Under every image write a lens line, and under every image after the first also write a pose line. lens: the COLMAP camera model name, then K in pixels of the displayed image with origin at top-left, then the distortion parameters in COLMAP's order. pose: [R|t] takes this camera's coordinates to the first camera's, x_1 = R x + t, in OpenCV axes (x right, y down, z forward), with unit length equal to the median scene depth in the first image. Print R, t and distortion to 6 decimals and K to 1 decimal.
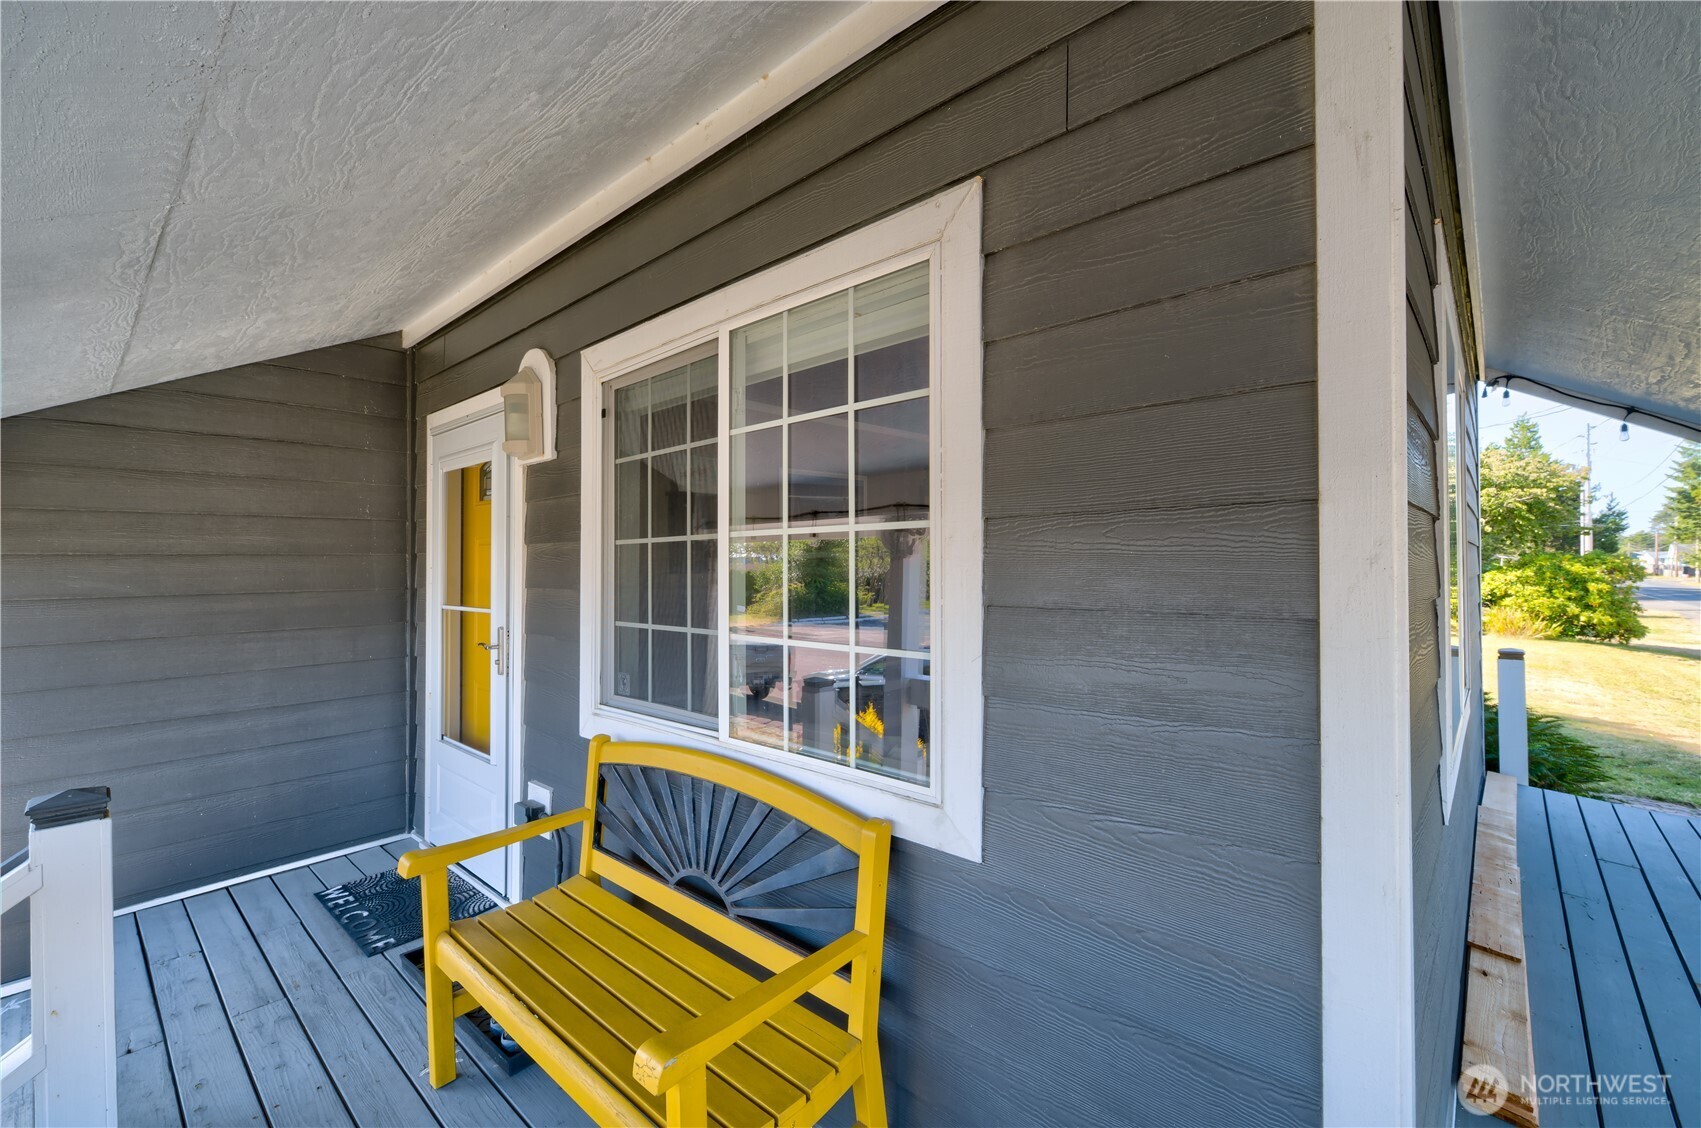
lens RADIAL K [[721.2, 0, 847.5], [0, 721.2, 560.0], [0, 0, 1]] dist [-0.002595, -0.001120]
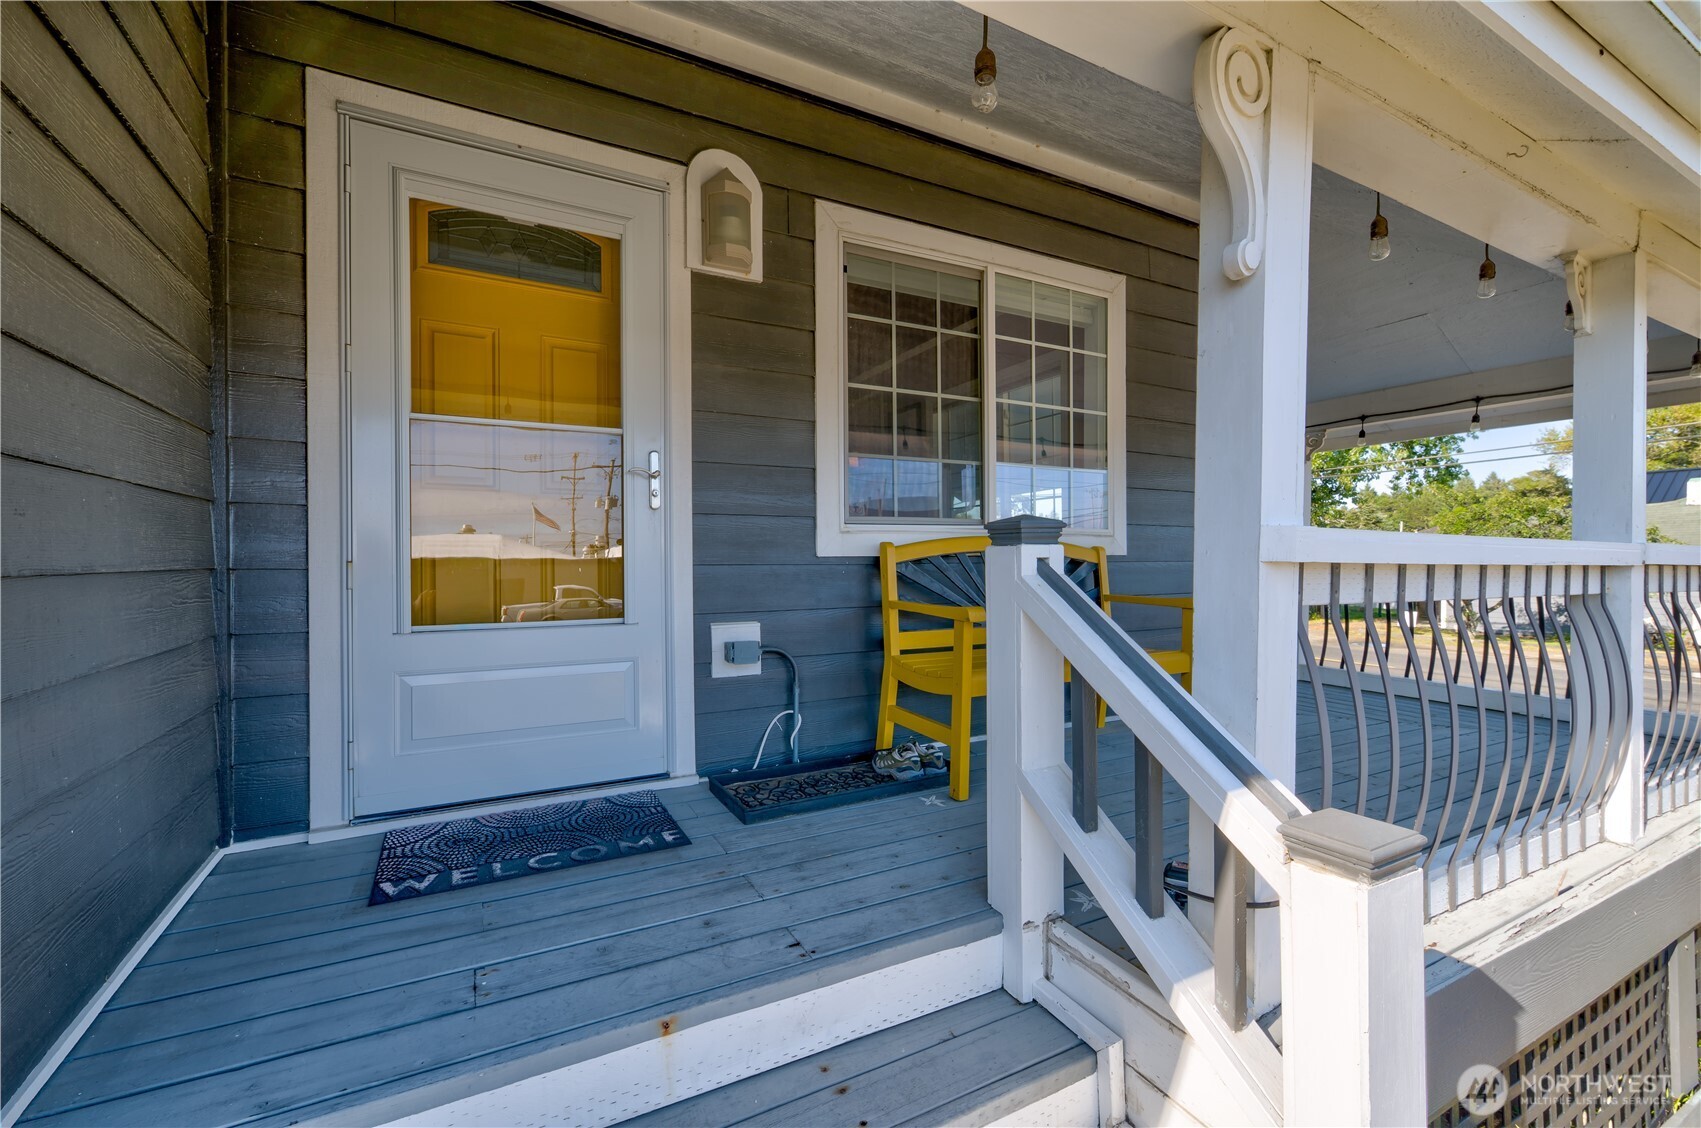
lens RADIAL K [[721.2, 0, 837.3], [0, 721.2, 563.1], [0, 0, 1]] dist [-0.002595, -0.001120]
pose [[0.341125, 0.005206, 0.940004, -1.492960], [-0.006676, 0.999973, -0.003115, 0.279627], [-0.939994, -0.005213, 0.341150, 0.656432]]
